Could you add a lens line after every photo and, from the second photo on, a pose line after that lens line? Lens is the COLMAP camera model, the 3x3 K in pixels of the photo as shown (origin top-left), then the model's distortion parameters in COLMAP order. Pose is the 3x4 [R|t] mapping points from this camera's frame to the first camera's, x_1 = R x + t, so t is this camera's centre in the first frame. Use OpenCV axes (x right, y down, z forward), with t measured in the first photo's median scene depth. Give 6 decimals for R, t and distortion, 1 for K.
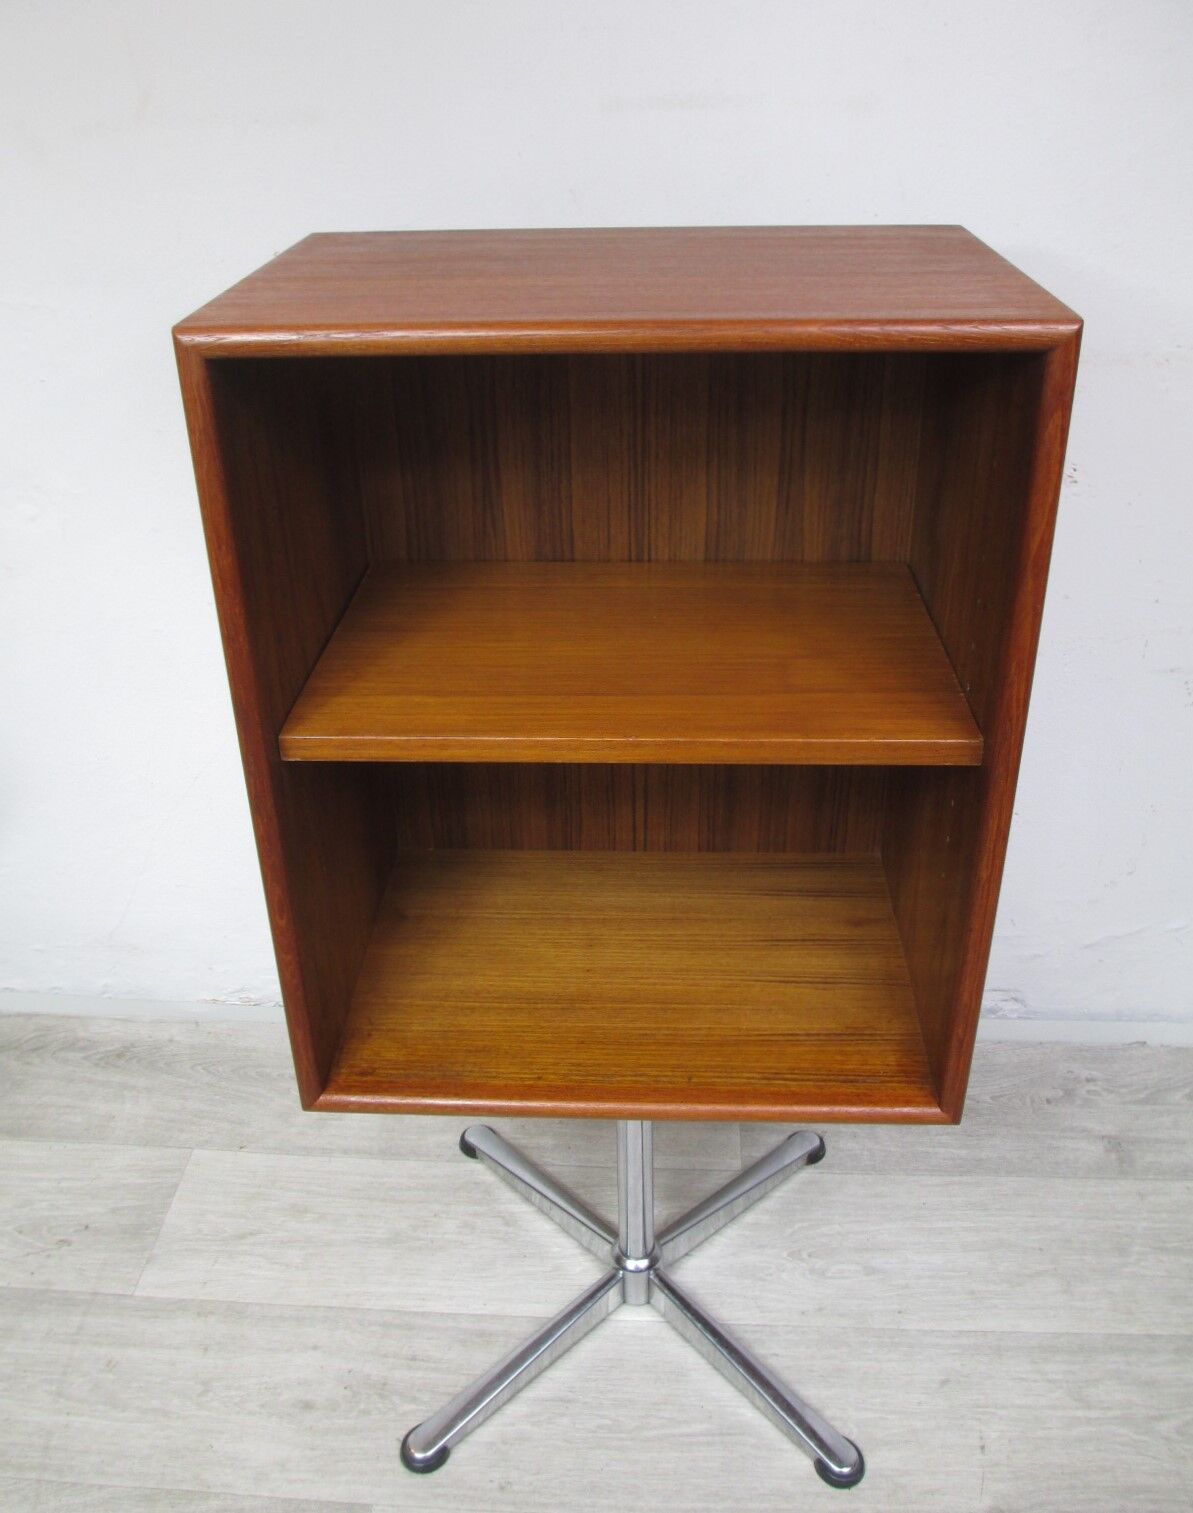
lens RADIAL K [[1368.3, 0, 594.8], [0, 1368.3, 748.9], [0, 0, 1]] dist [-0.045091, 0.010790]
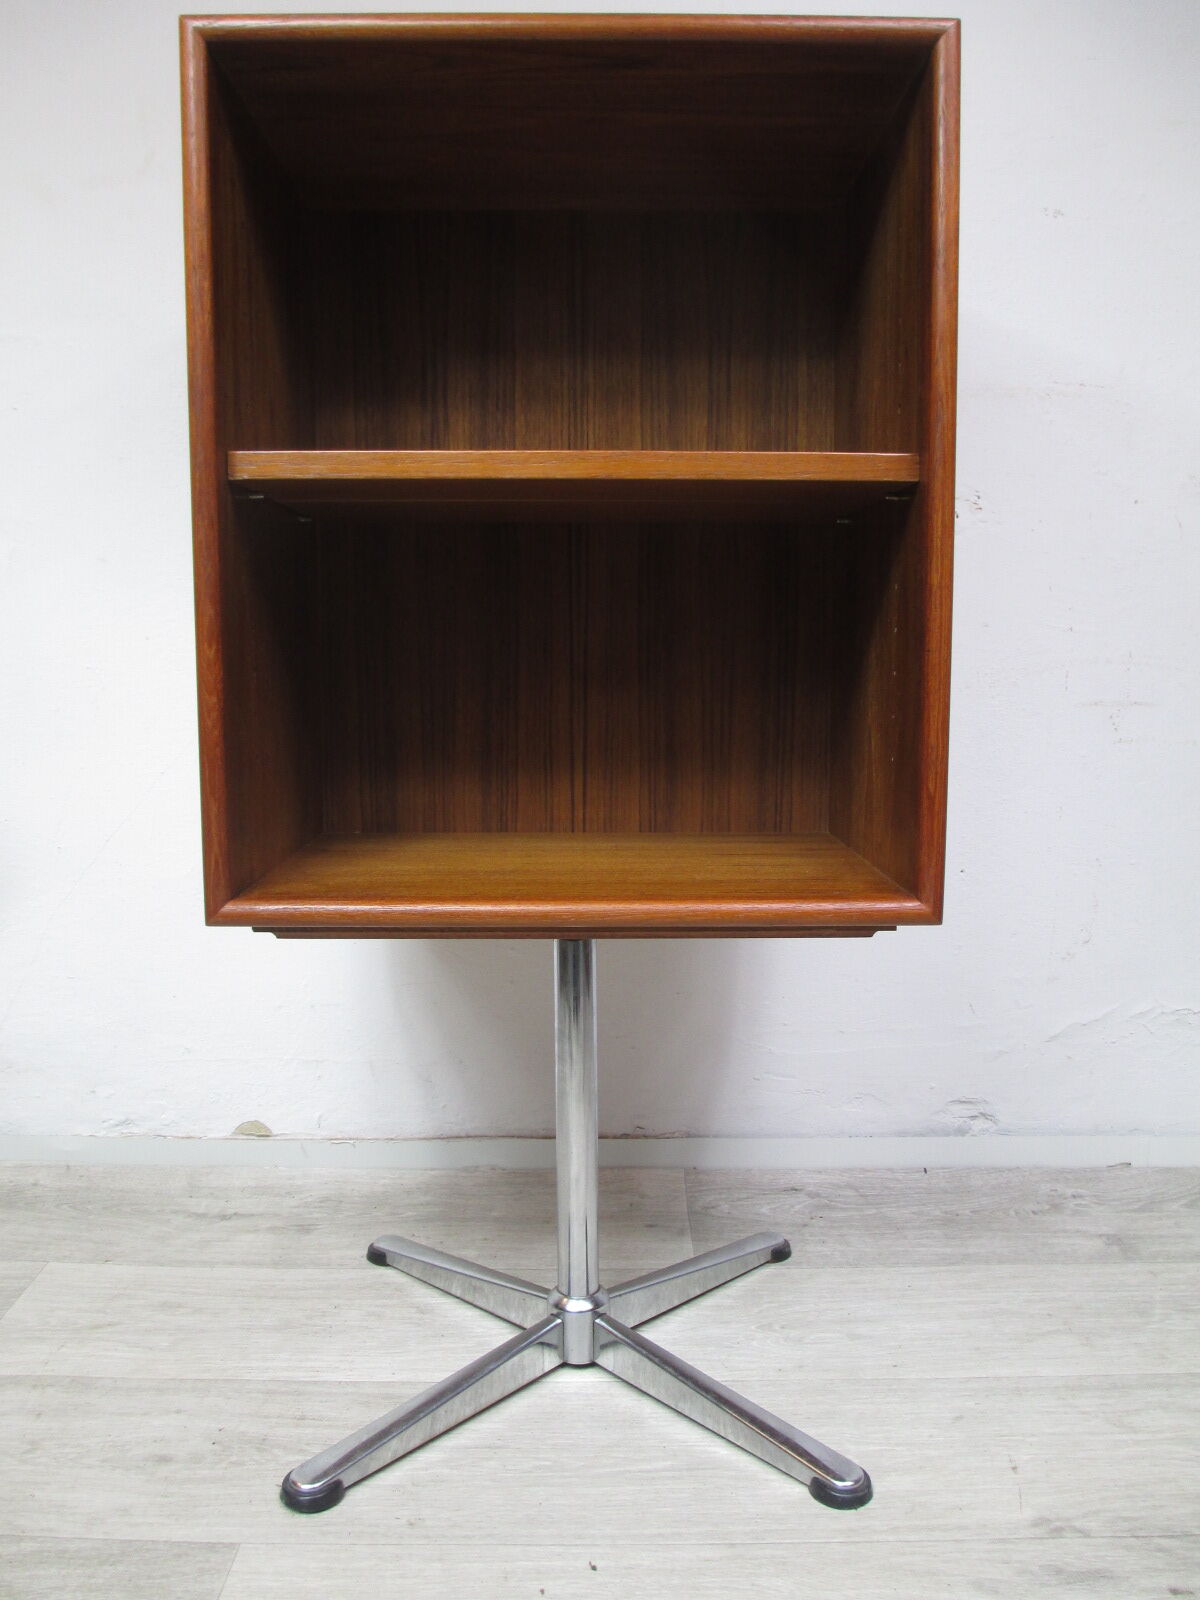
lens RADIAL K [[1374.5, 0, 598.3], [0, 1374.5, 792.4], [0, 0, 1]] dist [-0.056707, 0.031741]
pose [[0.997865, 0.011586, 0.064278, -0.015101], [0.014366, 0.921100, -0.389060, 0.420033], [-0.063714, 0.389153, 0.918967, 0.107800]]
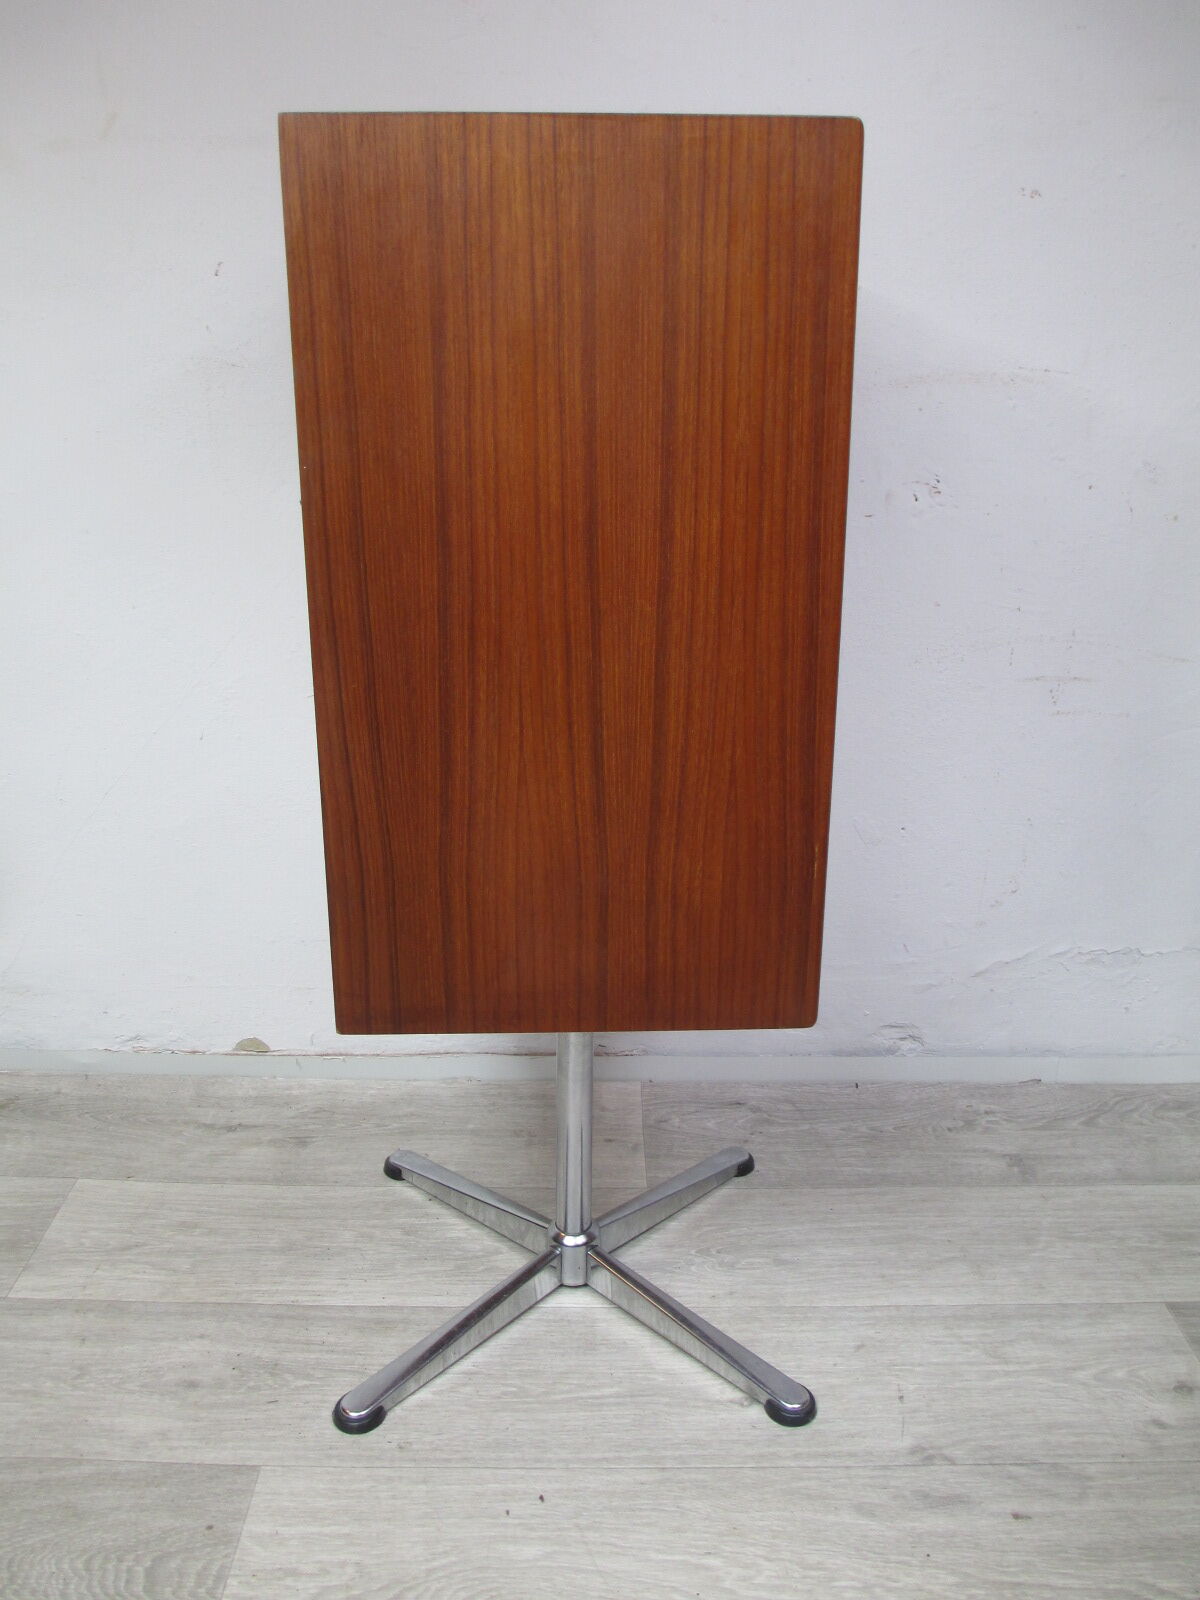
lens RADIAL K [[1374.5, 0, 597.5], [0, 1374.5, 810.1], [0, 0, 1]] dist [-0.056707, 0.031741]
pose [[0.996873, 0.008735, 0.078541, -0.009417], [0.006944, 0.980346, -0.197164, 0.271065], [-0.078719, 0.197093, 0.977219, -0.018610]]
